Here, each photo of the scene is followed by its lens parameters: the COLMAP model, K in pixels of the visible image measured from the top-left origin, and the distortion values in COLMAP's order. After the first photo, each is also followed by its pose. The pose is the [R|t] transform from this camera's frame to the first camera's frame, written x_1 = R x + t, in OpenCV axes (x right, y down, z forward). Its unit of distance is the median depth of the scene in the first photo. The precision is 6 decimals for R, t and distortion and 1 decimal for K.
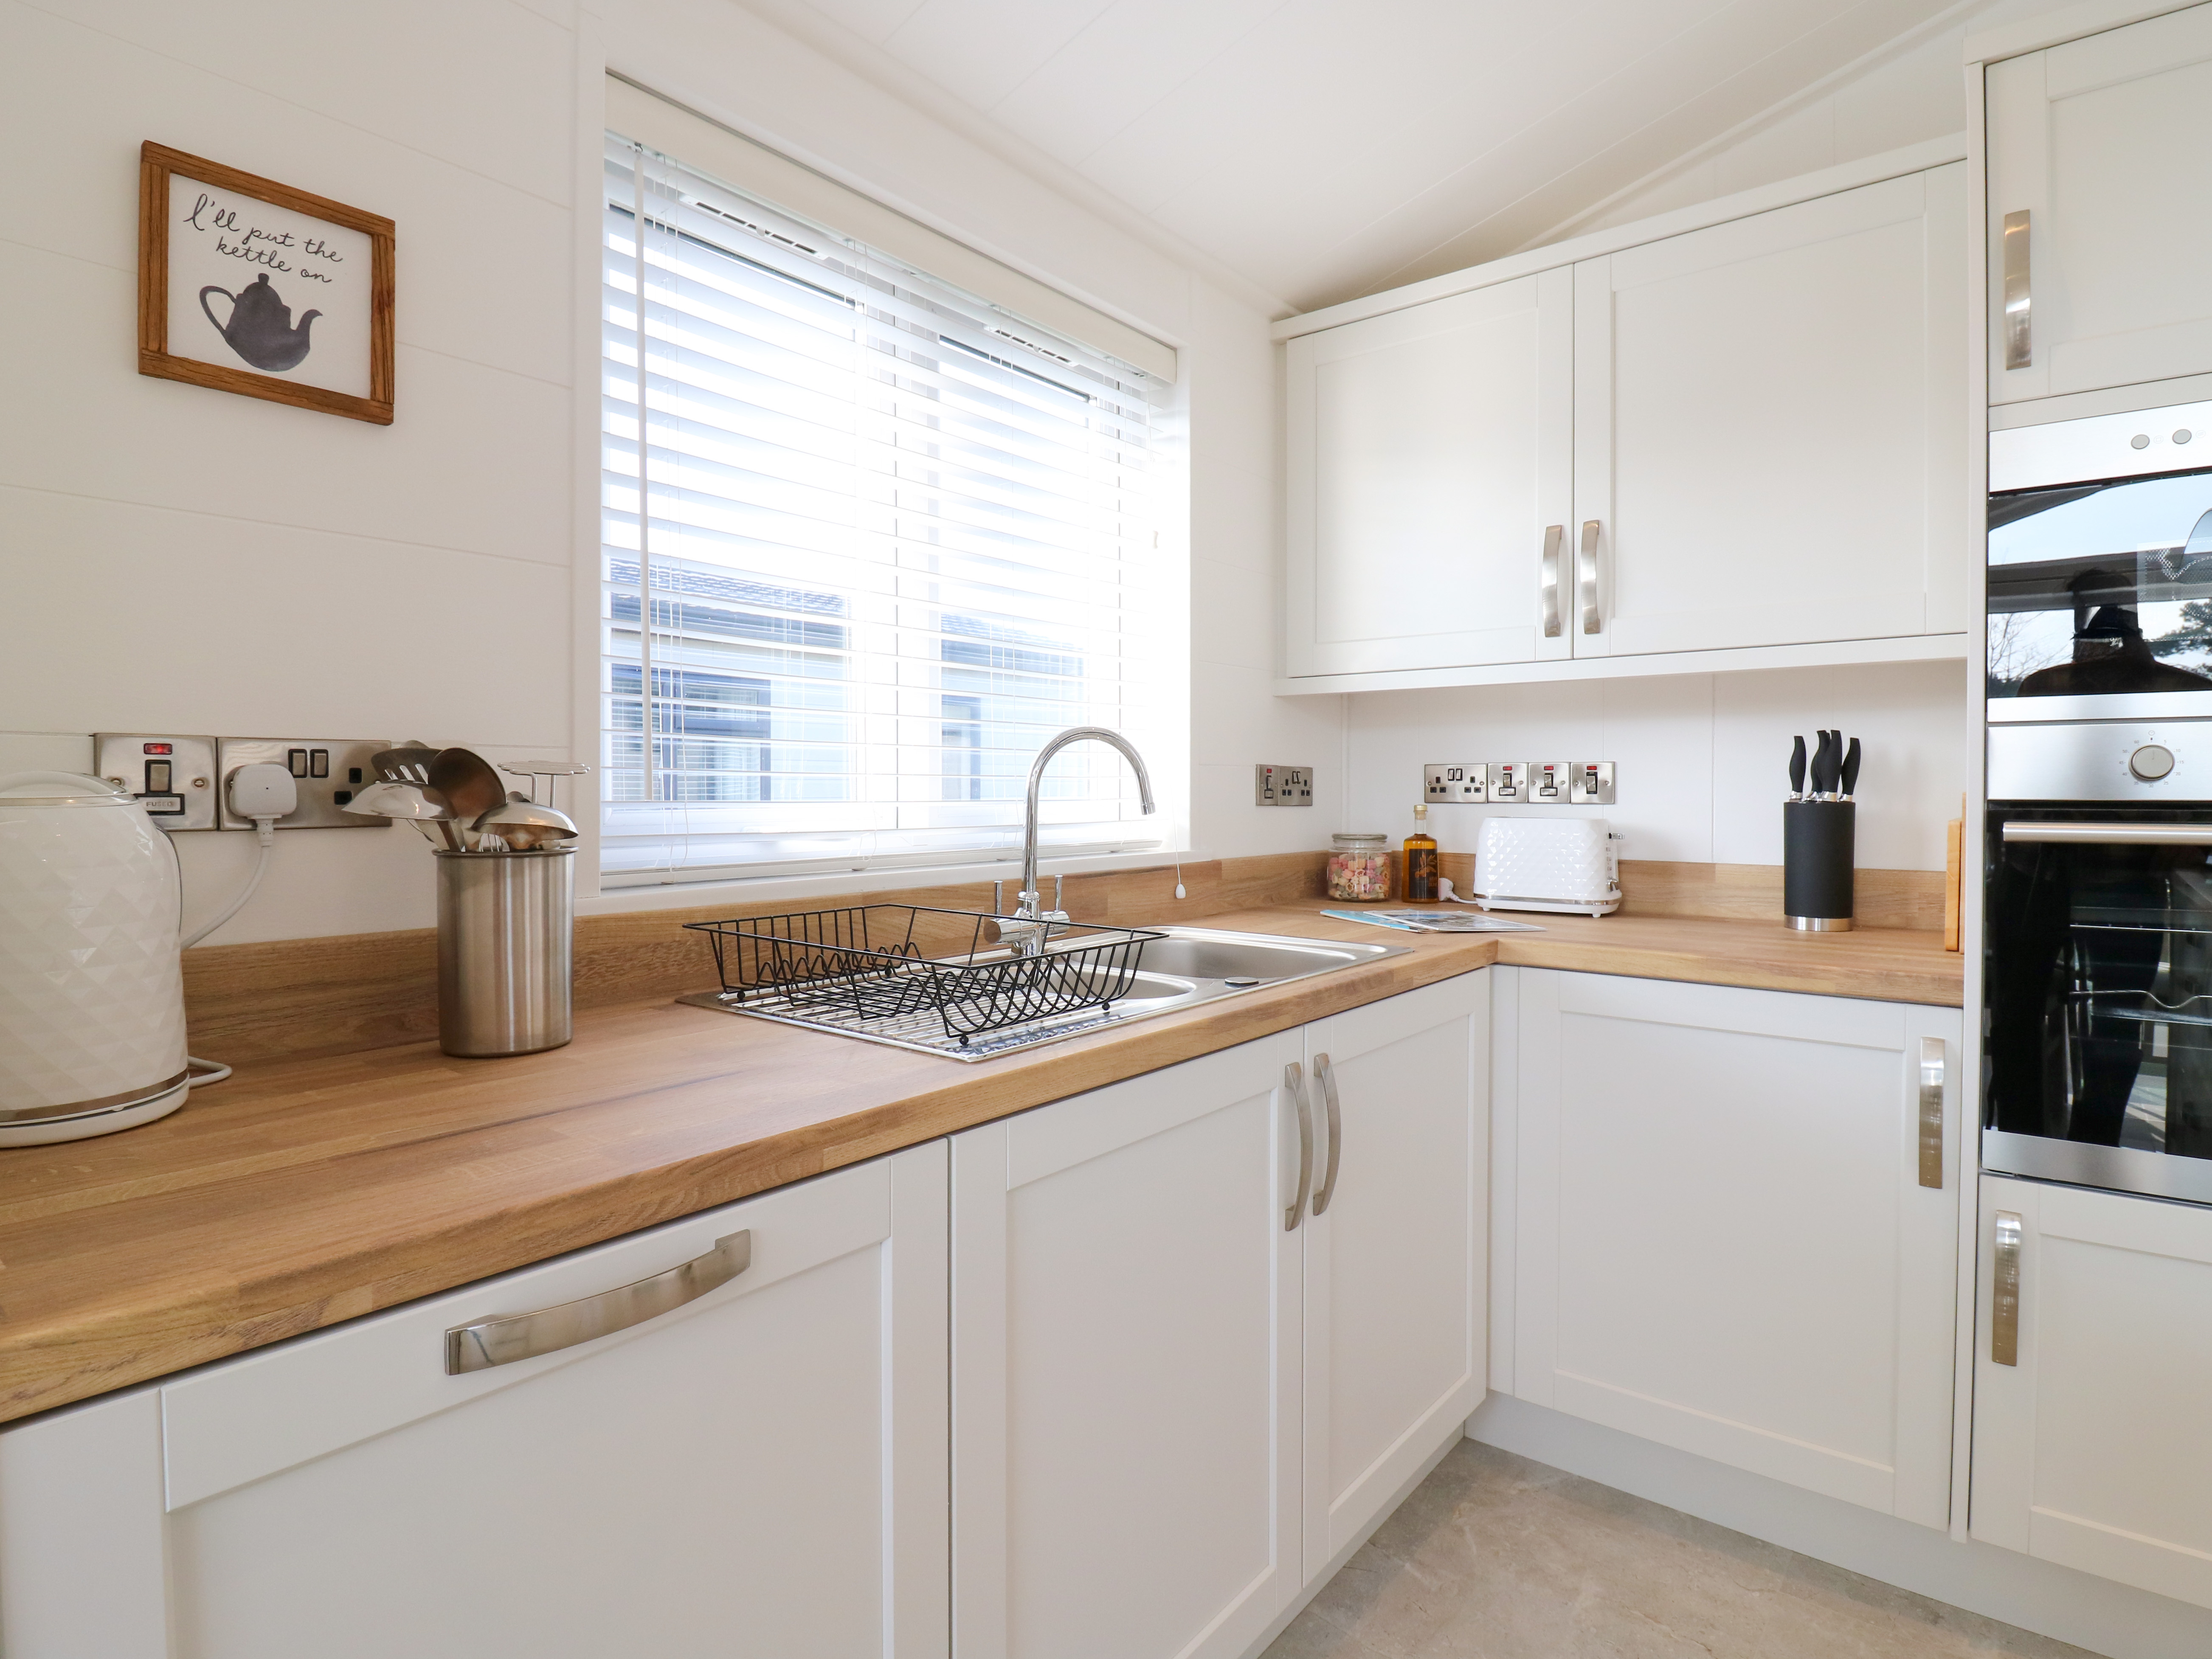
lens RADIAL K [[1185.1, 0, 1109.5], [0, 1185.1, 804.7], [0, 0, 1]] dist [-0.005112, -0.012200]
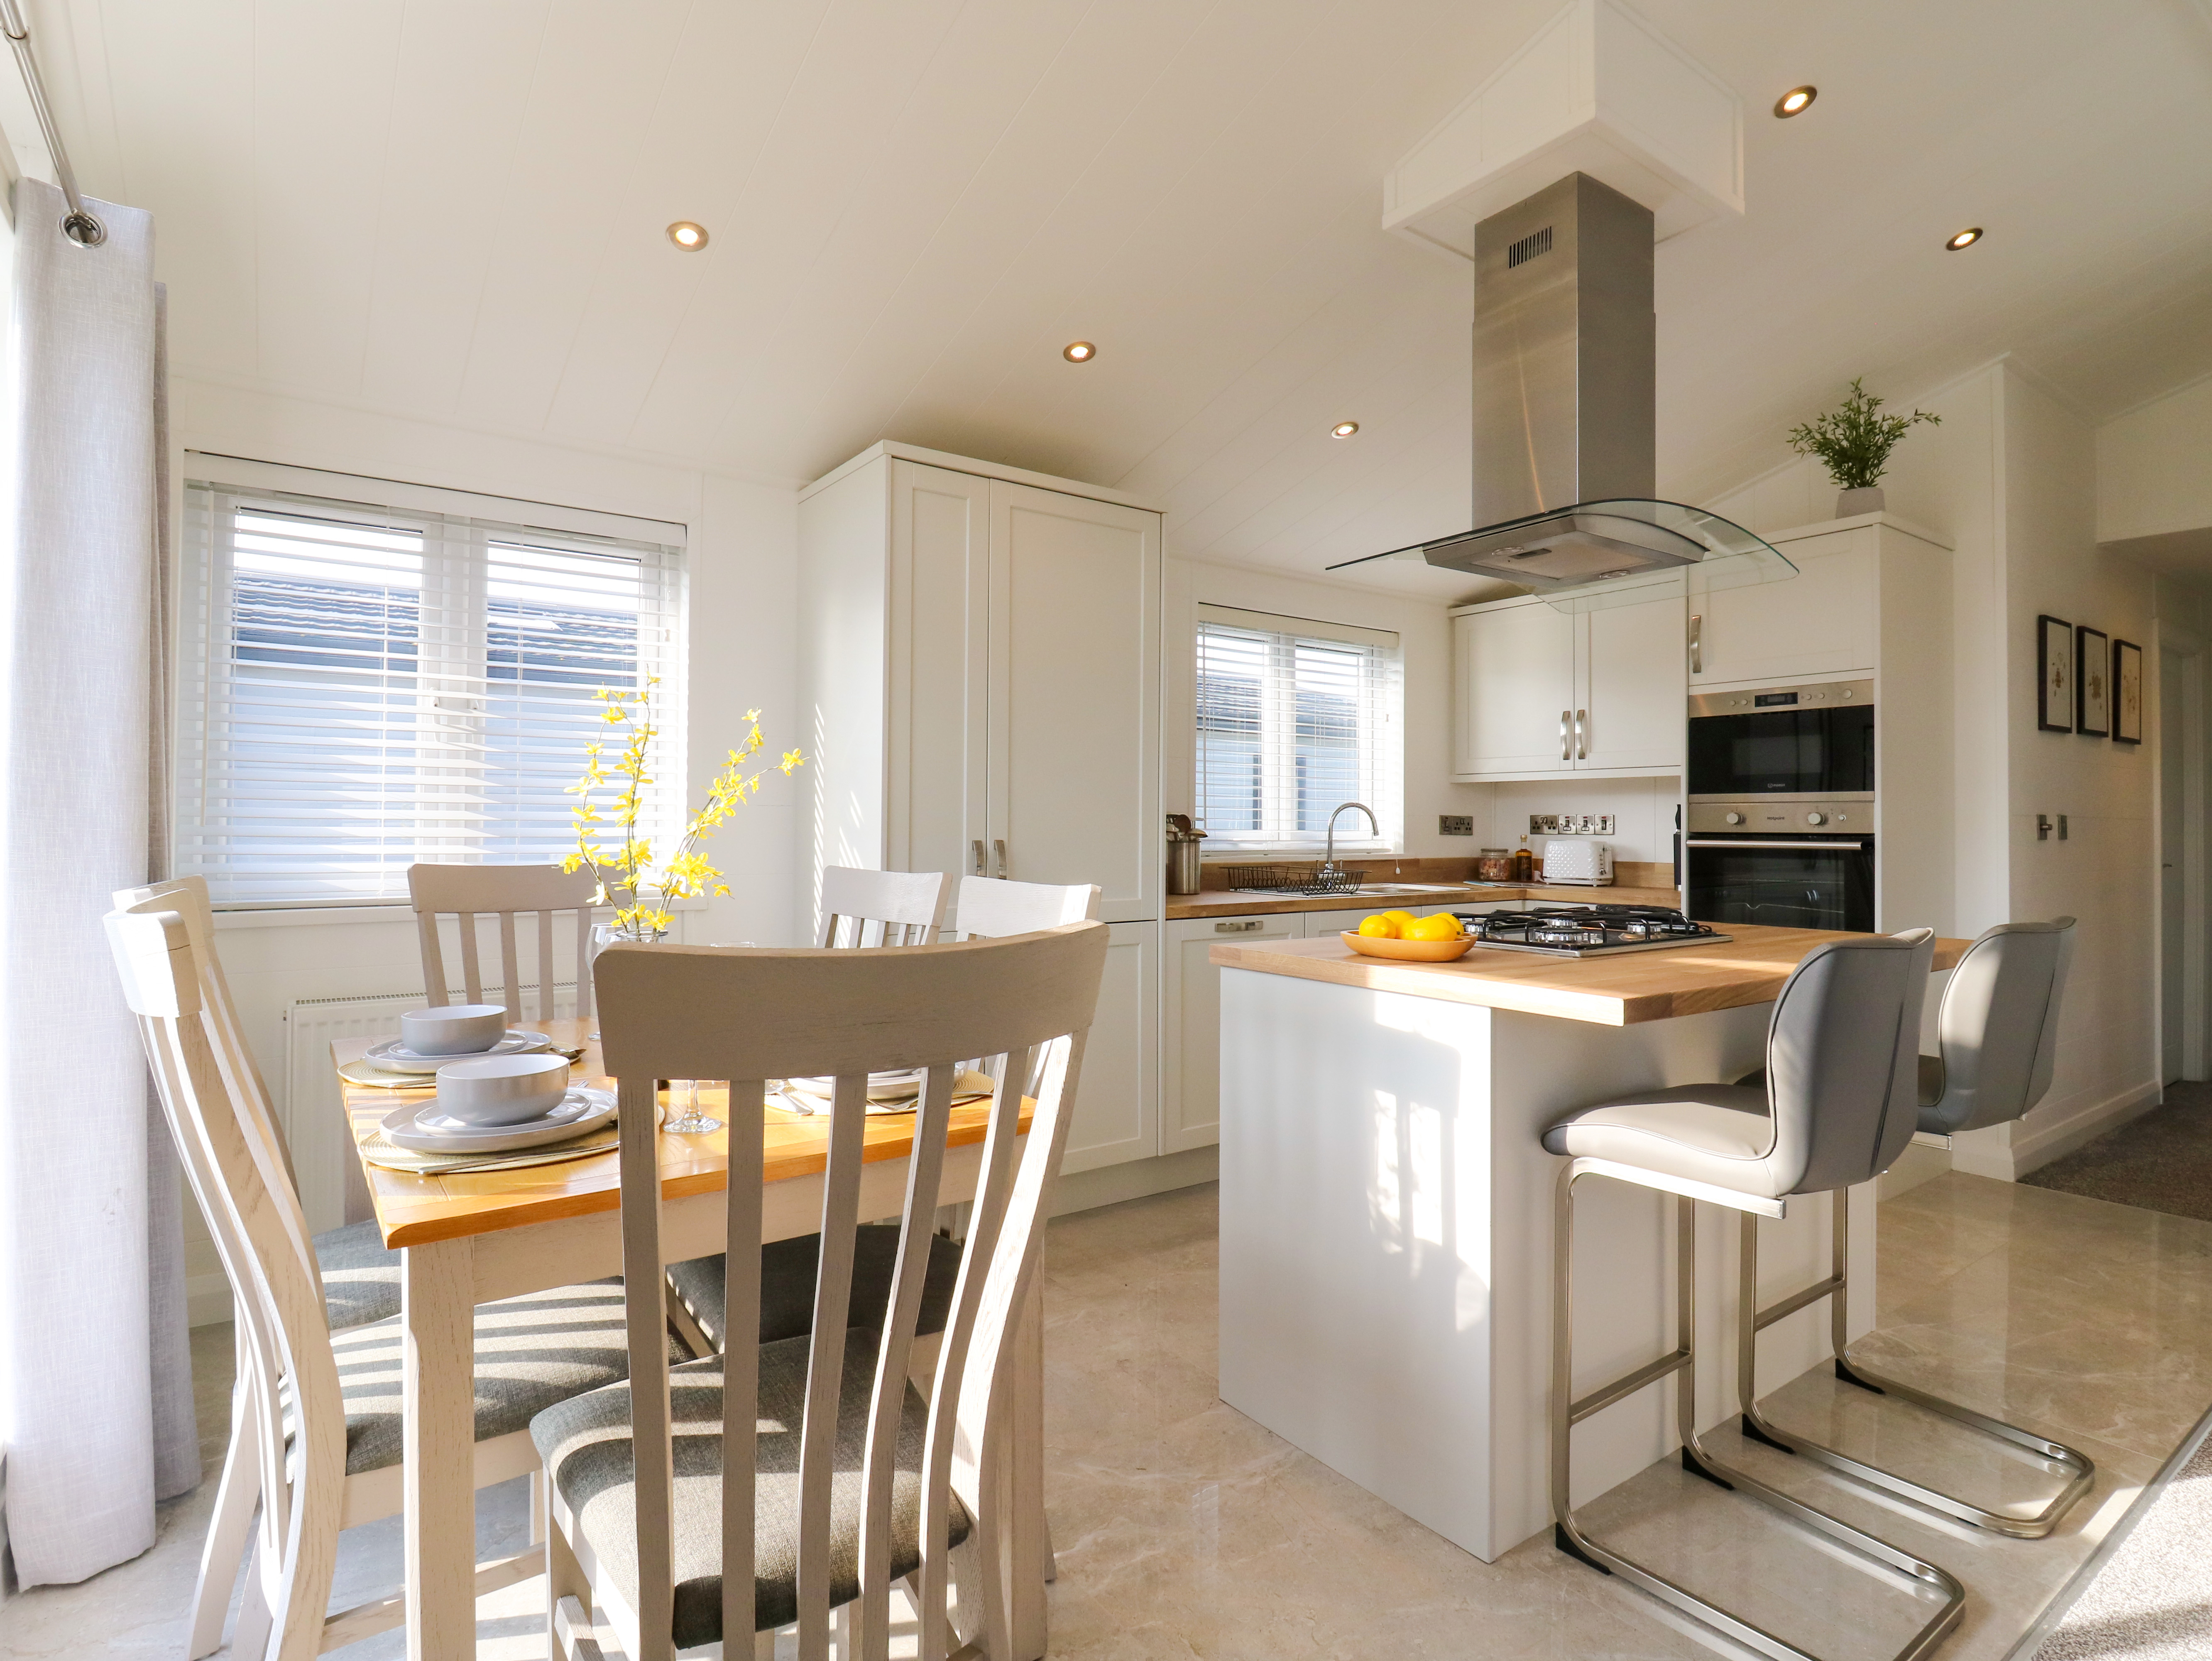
lens RADIAL K [[1185.3, 0, 1104.6], [0, 1185.3, 808.3], [0, 0, 1]] dist [-0.005112, -0.012200]
pose [[0.962340, 0.001069, -0.271846, 0.146880], [-0.009013, 0.999568, -0.027974, 0.022222], [0.271699, 0.029370, 0.961934, -1.461991]]
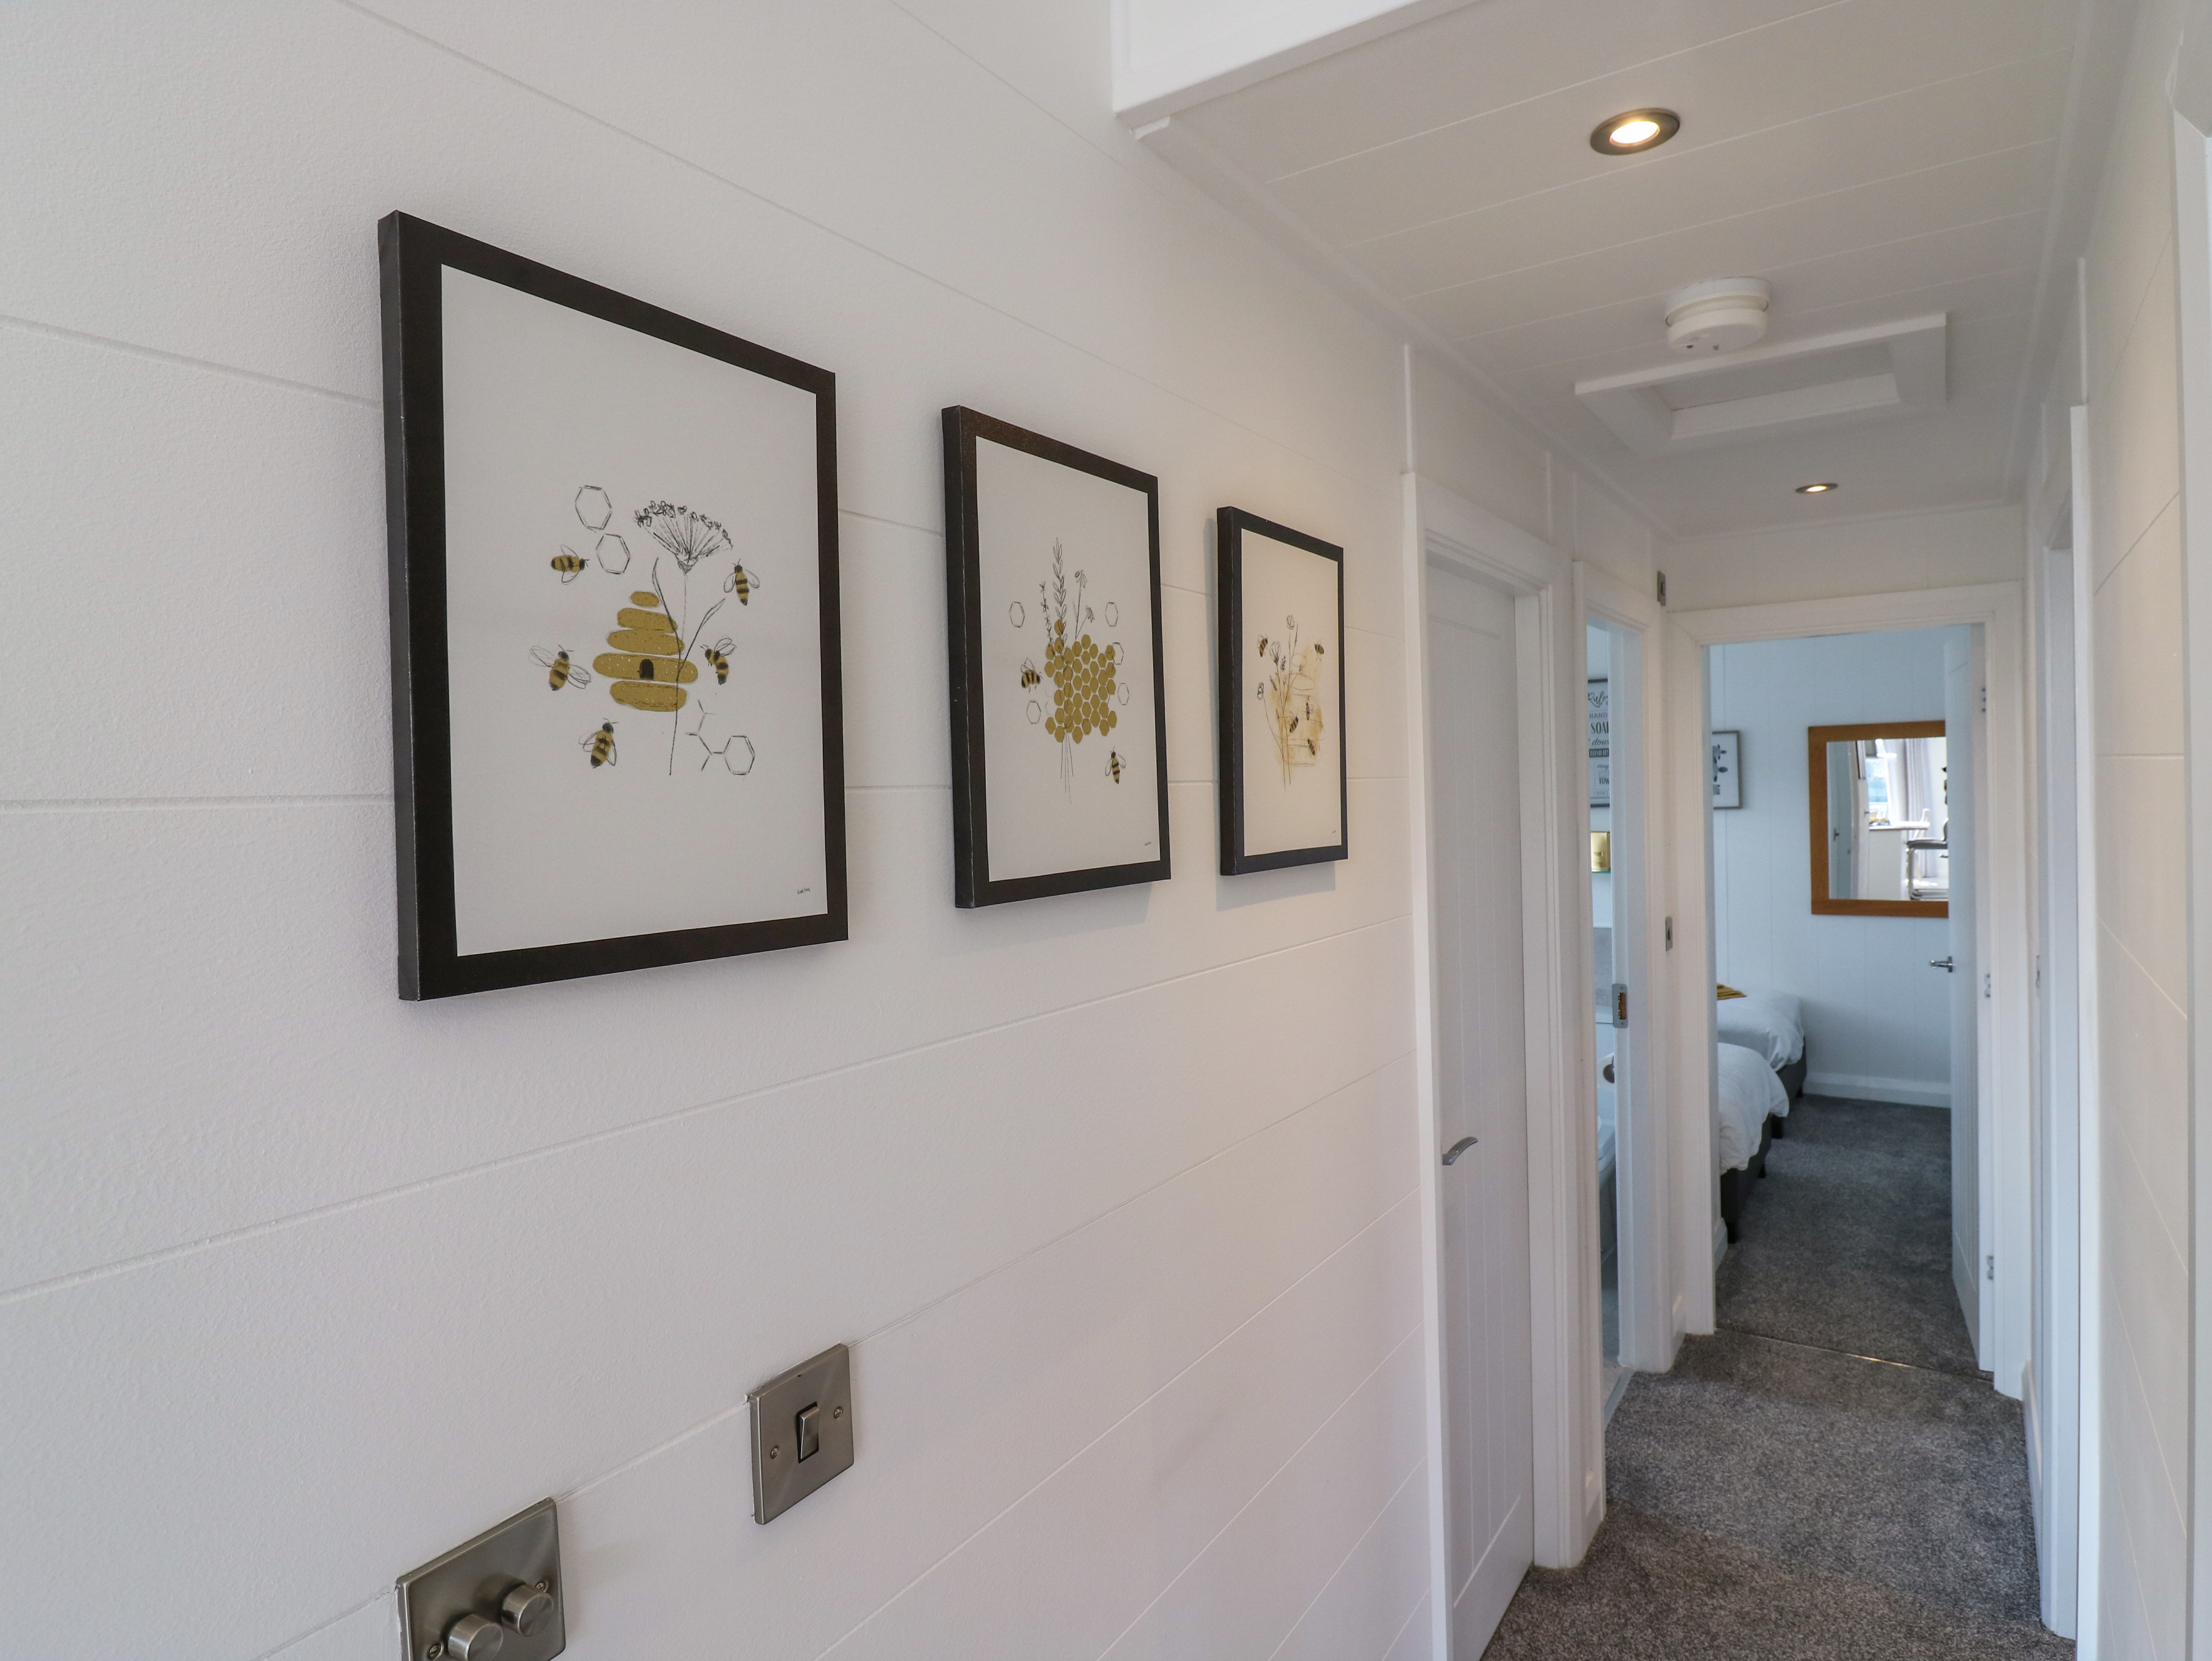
lens RADIAL K [[1211.9, 0, 1101.9], [0, 1211.9, 824.0], [0, 0, 1]] dist [0.000909, -0.000716]
pose [[0.997726, -0.032348, 0.059125, 1.273637], [0.031368, 0.999356, 0.017423, -0.222809], [-0.059650, -0.015529, 0.998099, 0.542222]]
